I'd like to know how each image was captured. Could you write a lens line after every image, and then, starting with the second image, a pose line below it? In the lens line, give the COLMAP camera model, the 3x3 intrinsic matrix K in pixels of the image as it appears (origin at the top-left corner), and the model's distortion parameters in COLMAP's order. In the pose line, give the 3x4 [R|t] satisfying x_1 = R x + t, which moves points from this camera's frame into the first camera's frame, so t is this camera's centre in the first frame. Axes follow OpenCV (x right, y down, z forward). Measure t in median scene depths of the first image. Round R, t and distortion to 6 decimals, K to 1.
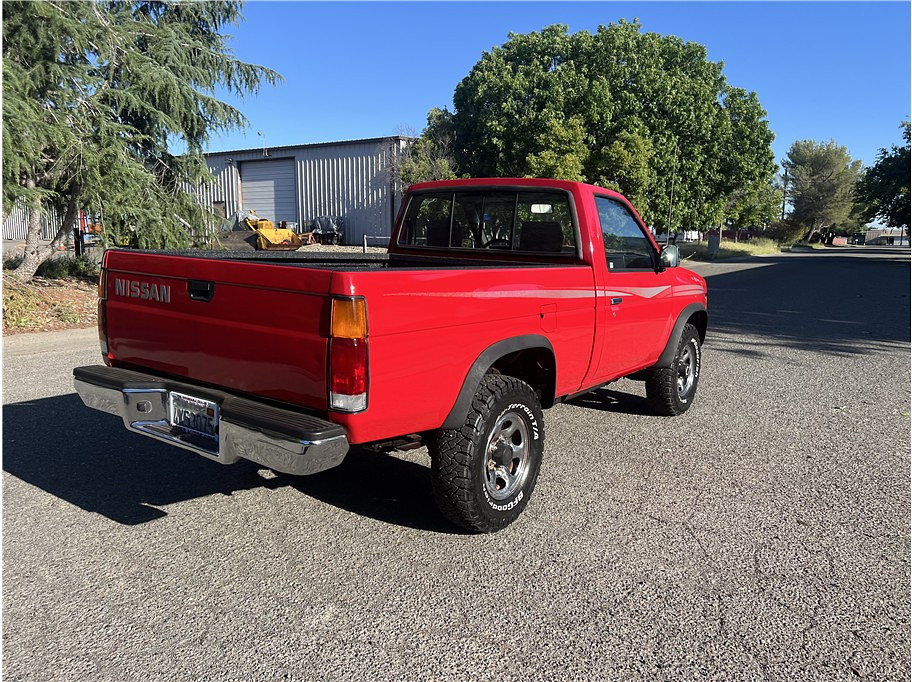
lens RADIAL K [[684.2, 0, 456.0], [0, 684.2, 341.0], [0, 0, 1]] dist [0.073093, -0.083535]
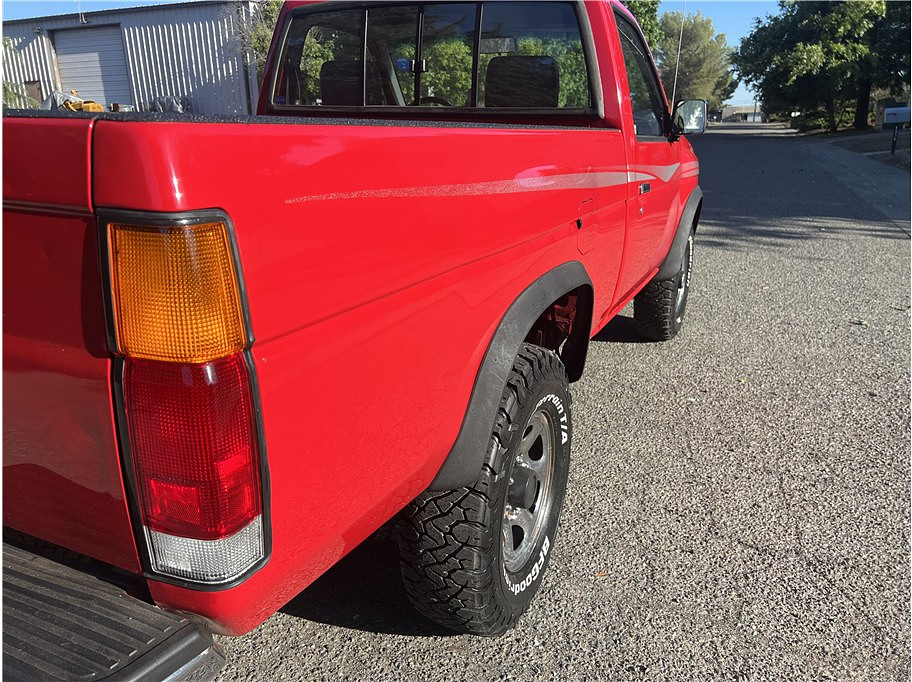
lens RADIAL K [[701.2, 0, 458.2], [0, 701.2, 354.1], [0, 0, 1]] dist [0.009489, -0.003790]
pose [[0.982963, -0.076757, 0.167009, -0.045931], [0.047062, 0.983443, 0.174998, -0.026678], [-0.177676, -0.164157, 0.970301, 0.345983]]
